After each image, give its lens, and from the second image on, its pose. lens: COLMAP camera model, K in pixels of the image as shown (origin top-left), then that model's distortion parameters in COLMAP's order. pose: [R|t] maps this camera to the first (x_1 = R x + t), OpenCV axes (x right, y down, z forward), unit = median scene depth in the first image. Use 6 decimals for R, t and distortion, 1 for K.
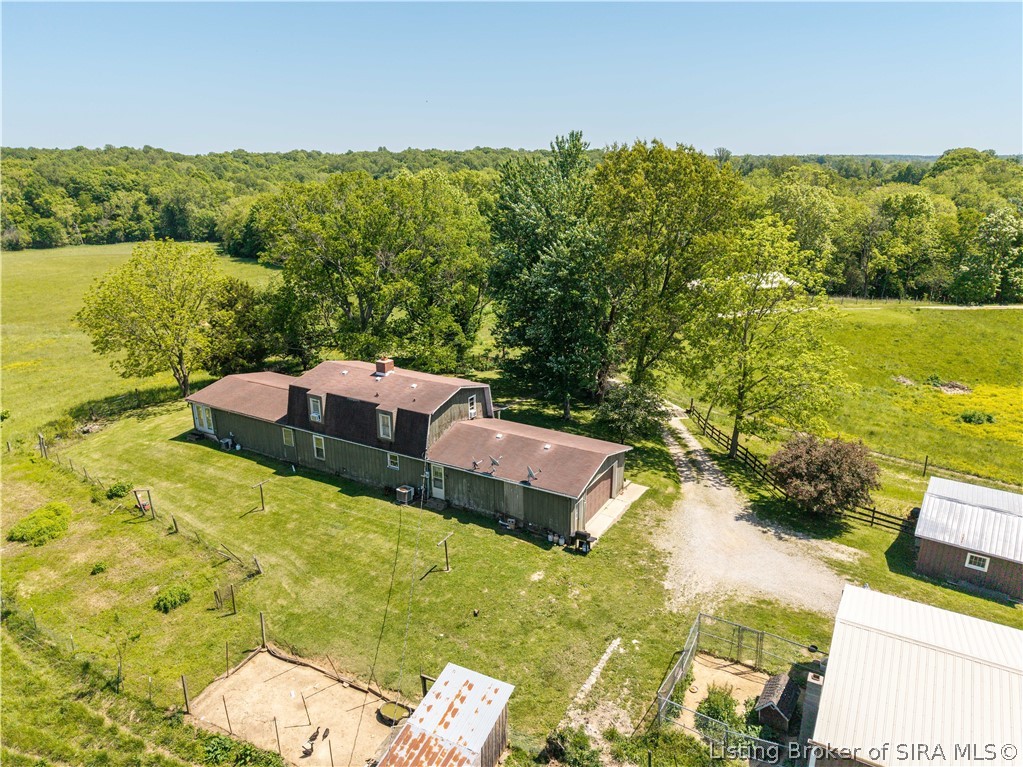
lens RADIAL K [[701.2, 0, 511.1], [0, 701.2, 384.6], [0, 0, 1]] dist [0.008230, 0.000211]
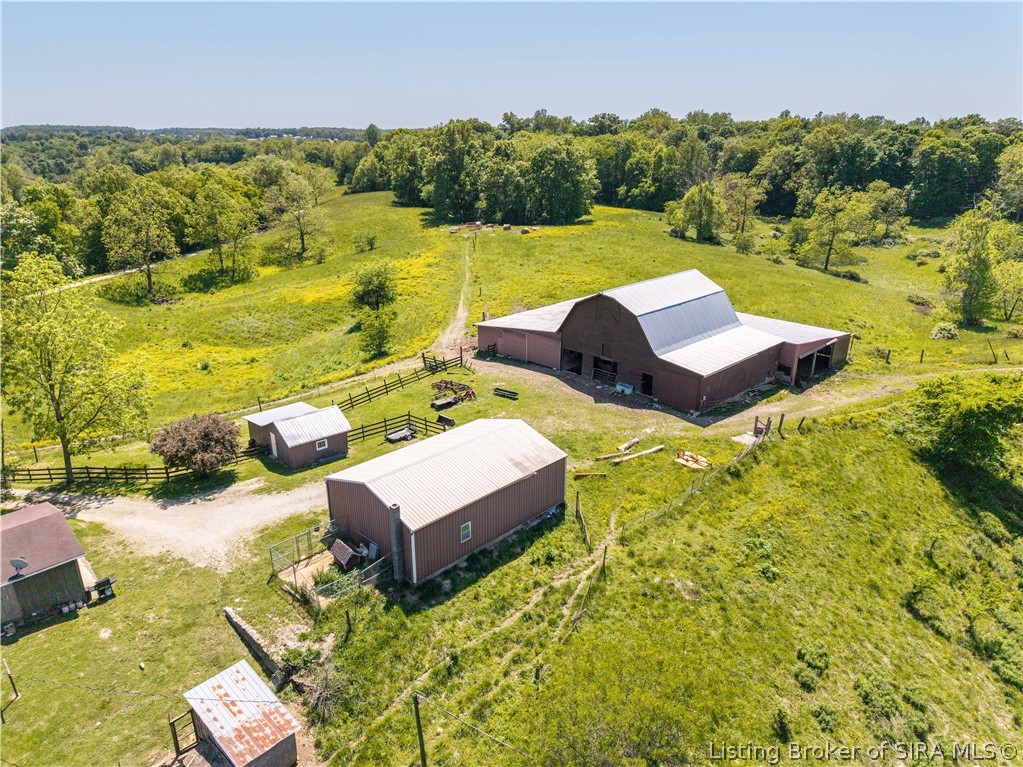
lens RADIAL K [[701.2, 0, 511.8], [0, 701.2, 384.0], [0, 0, 1]] dist [0.008230, 0.000211]
pose [[0.246937, -0.330161, 0.911052, -0.606148], [0.293231, 0.921549, 0.254486, -0.148581], [-0.923600, 0.204307, 0.324378, 0.024056]]
